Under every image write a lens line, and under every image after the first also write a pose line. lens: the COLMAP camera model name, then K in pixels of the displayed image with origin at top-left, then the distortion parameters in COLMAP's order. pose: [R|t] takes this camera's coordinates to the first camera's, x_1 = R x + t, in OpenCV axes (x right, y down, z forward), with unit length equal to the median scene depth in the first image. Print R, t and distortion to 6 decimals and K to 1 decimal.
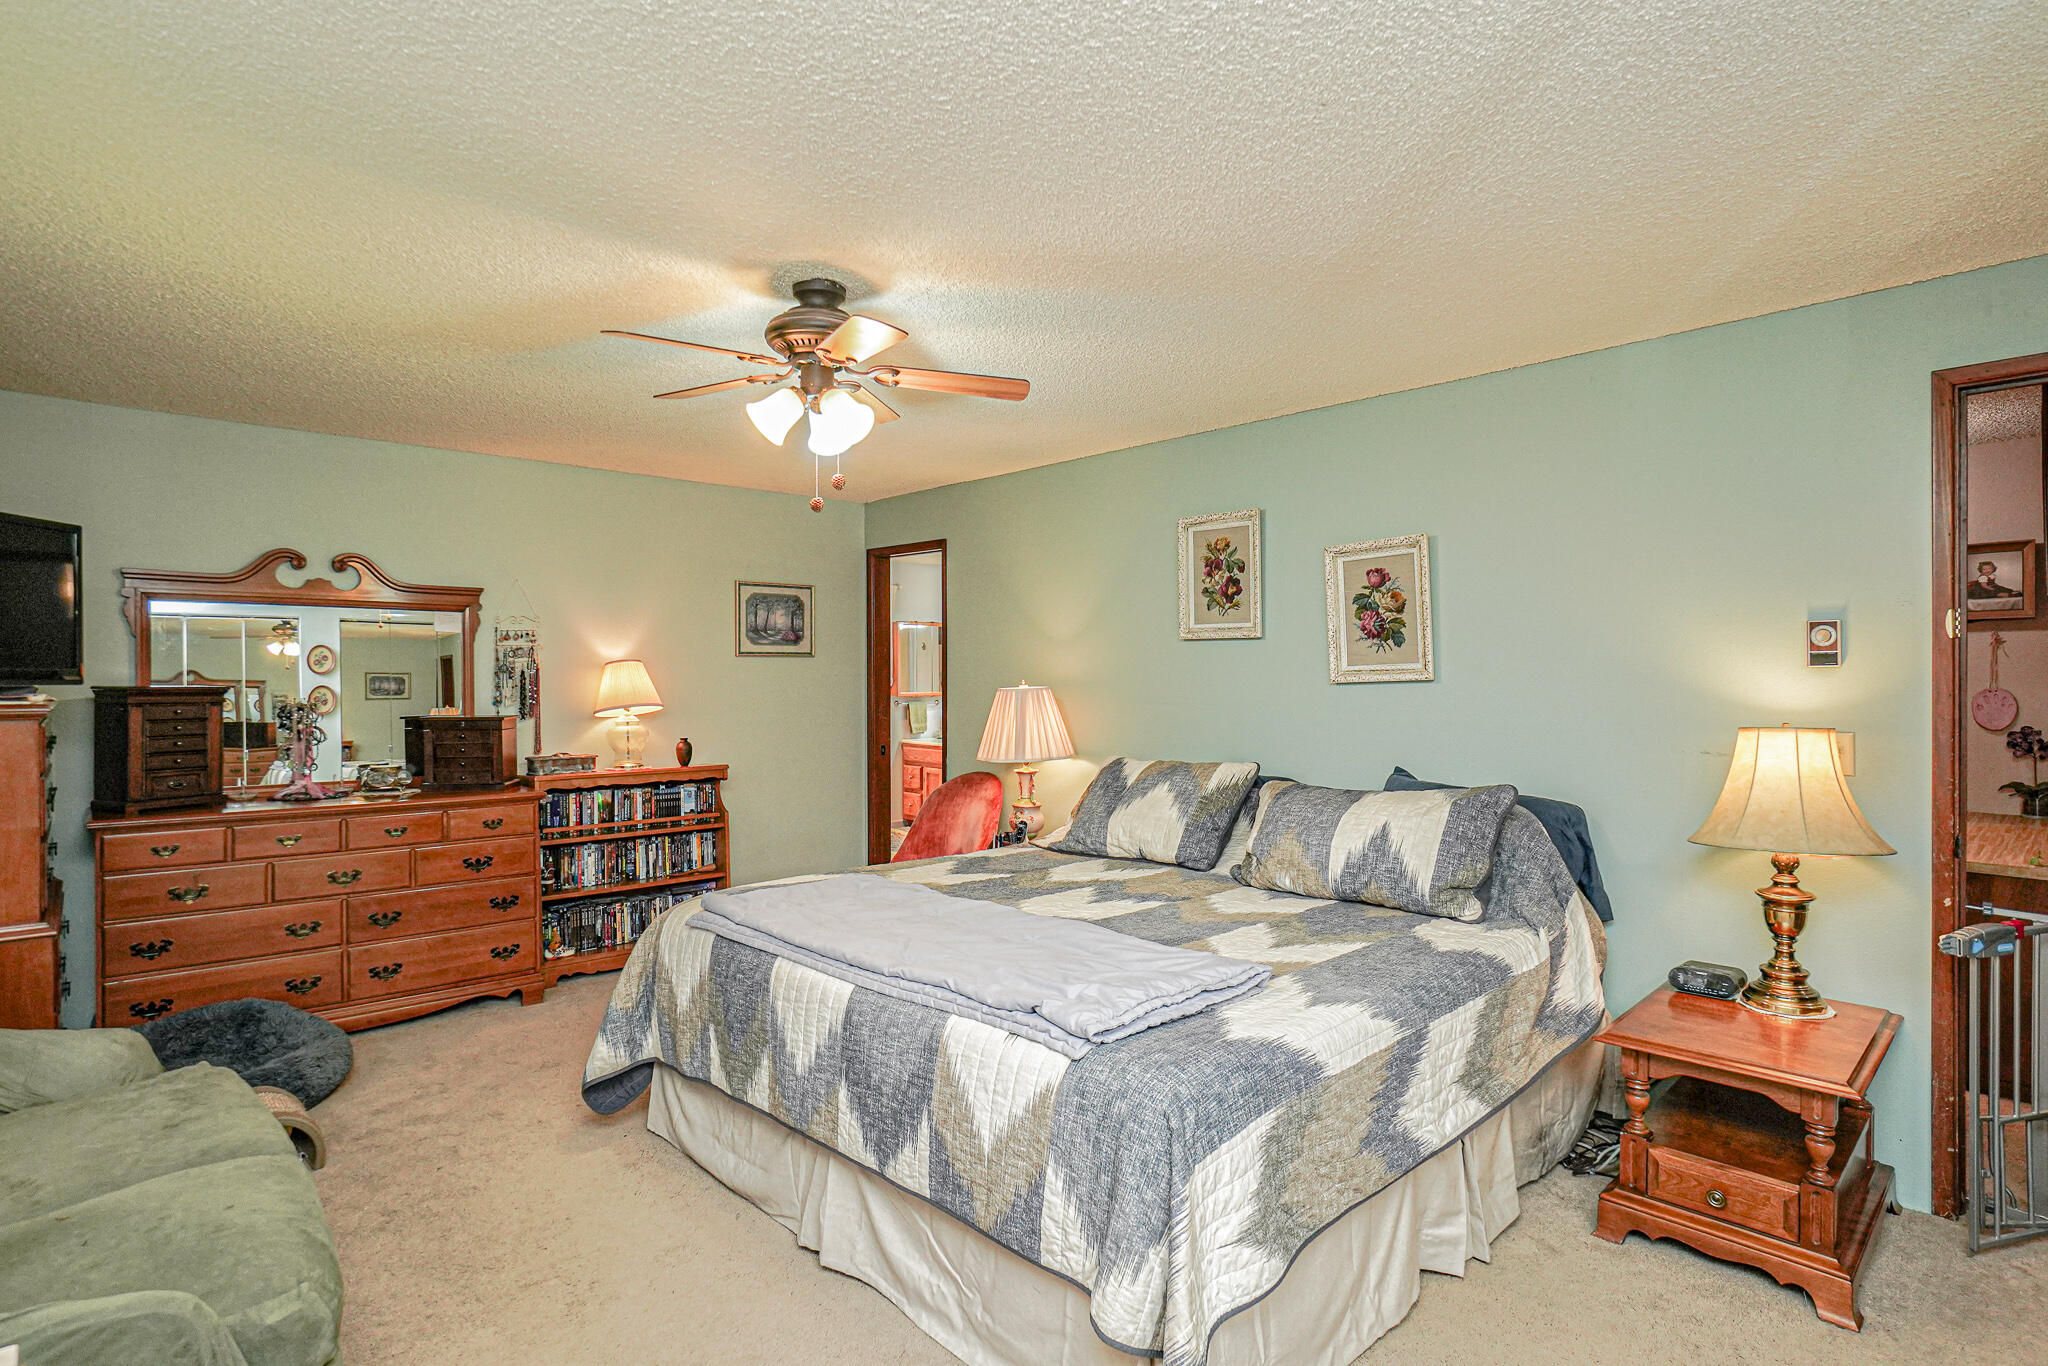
lens RADIAL K [[1083.0, 0, 1029.3], [0, 1083.0, 676.1], [0, 0, 1]] dist [-0.014500, 0.001076]
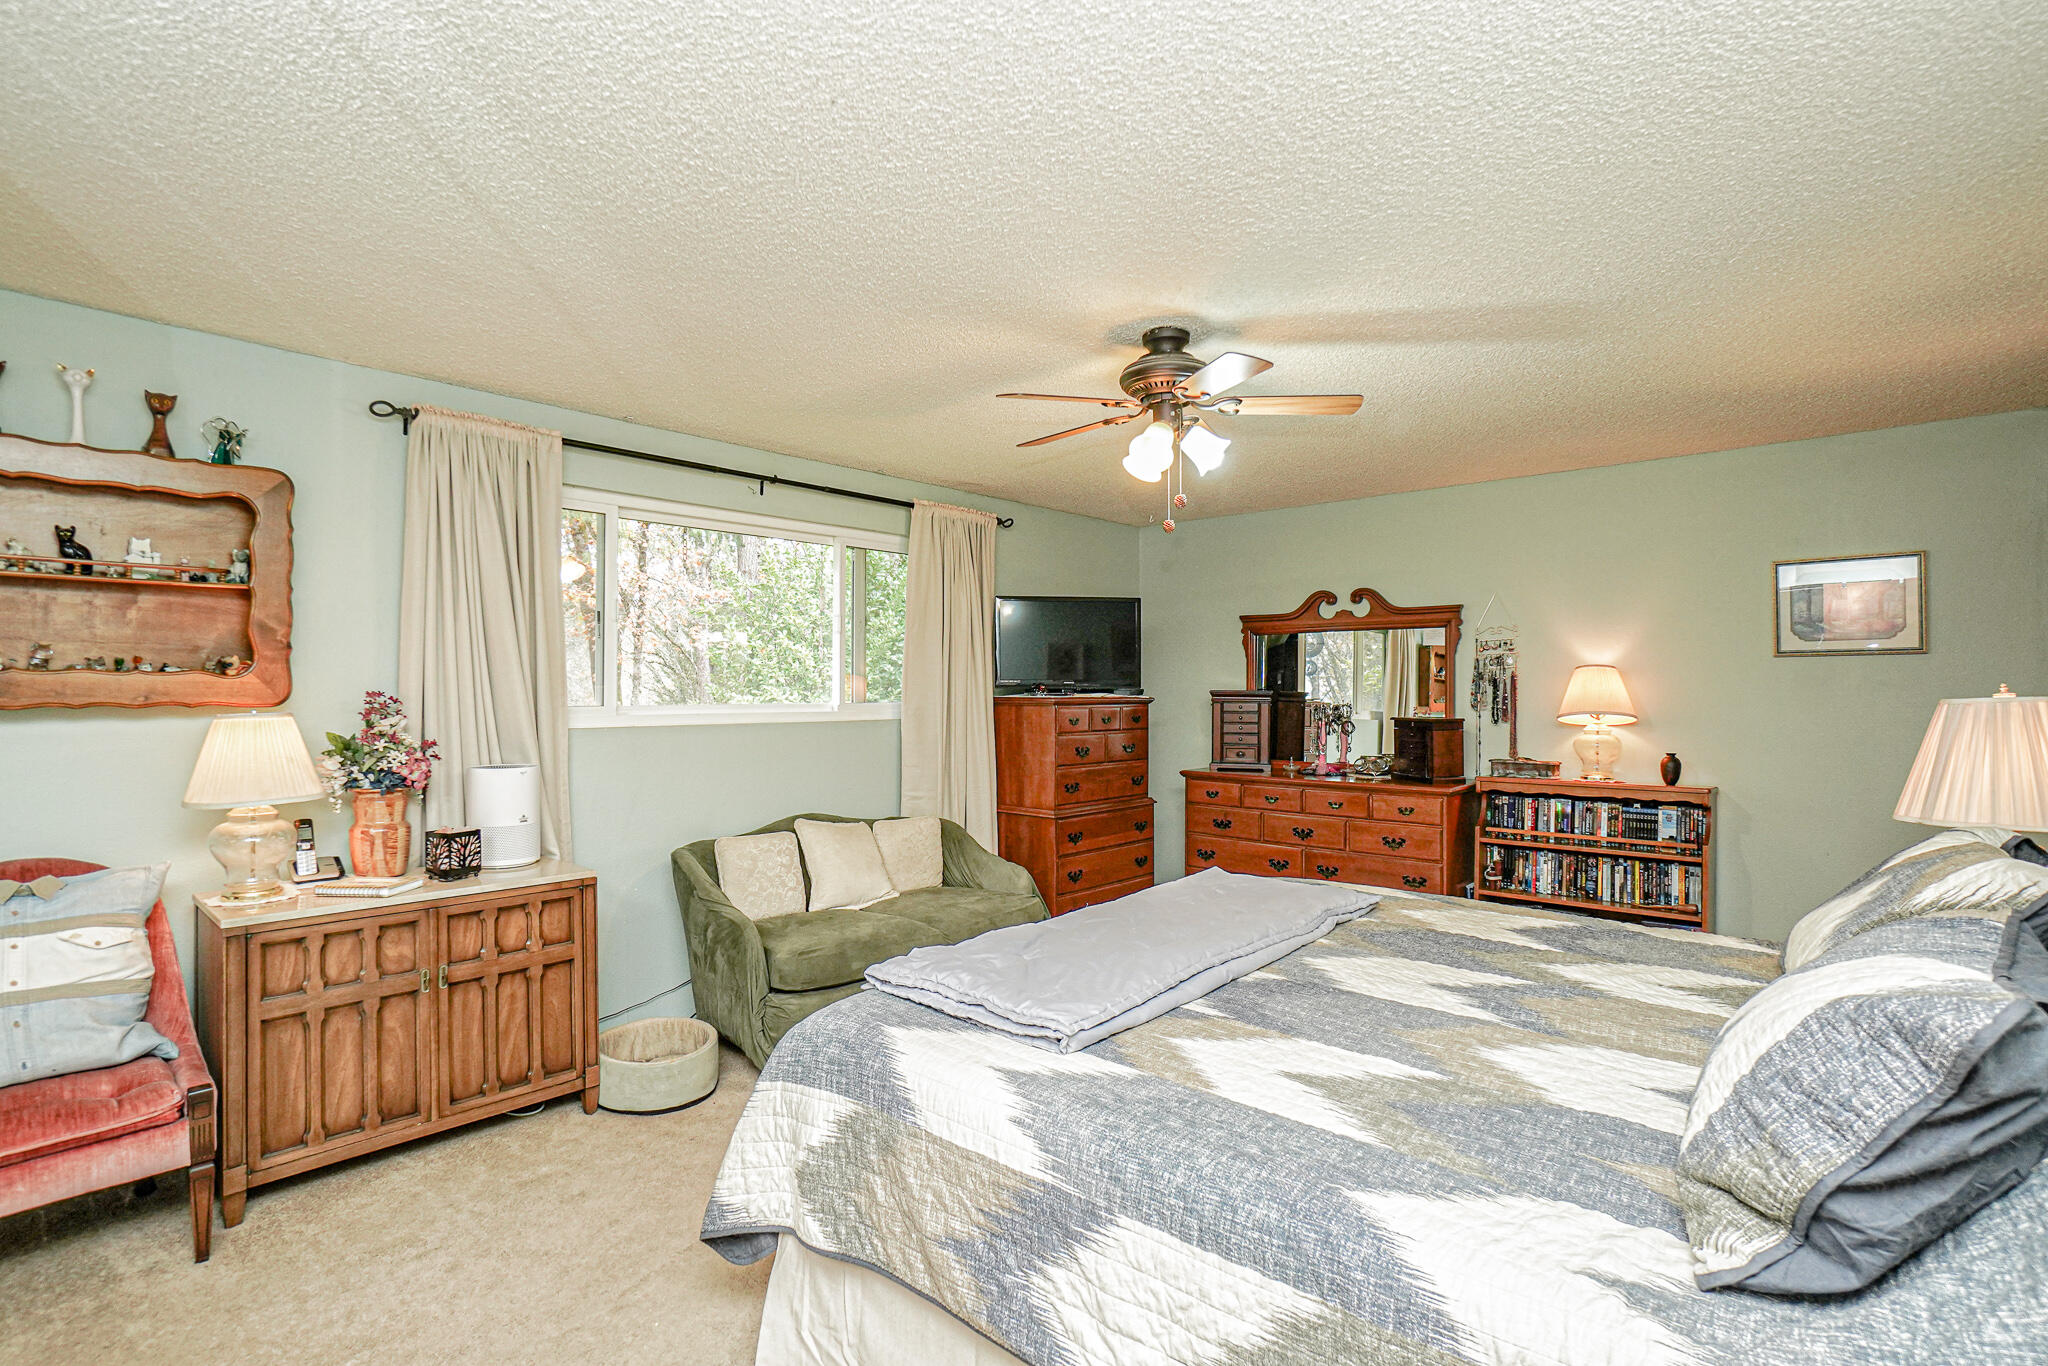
lens RADIAL K [[1014.1, 0, 1015.8], [0, 1014.1, 681.5], [0, 0, 1]] dist [-0.021640, 0.011569]
pose [[0.065119, -0.005016, -0.997865, 0.481764], [0.001488, 0.999987, -0.004930, 0.002722], [0.997876, -0.001164, 0.065126, 0.445072]]
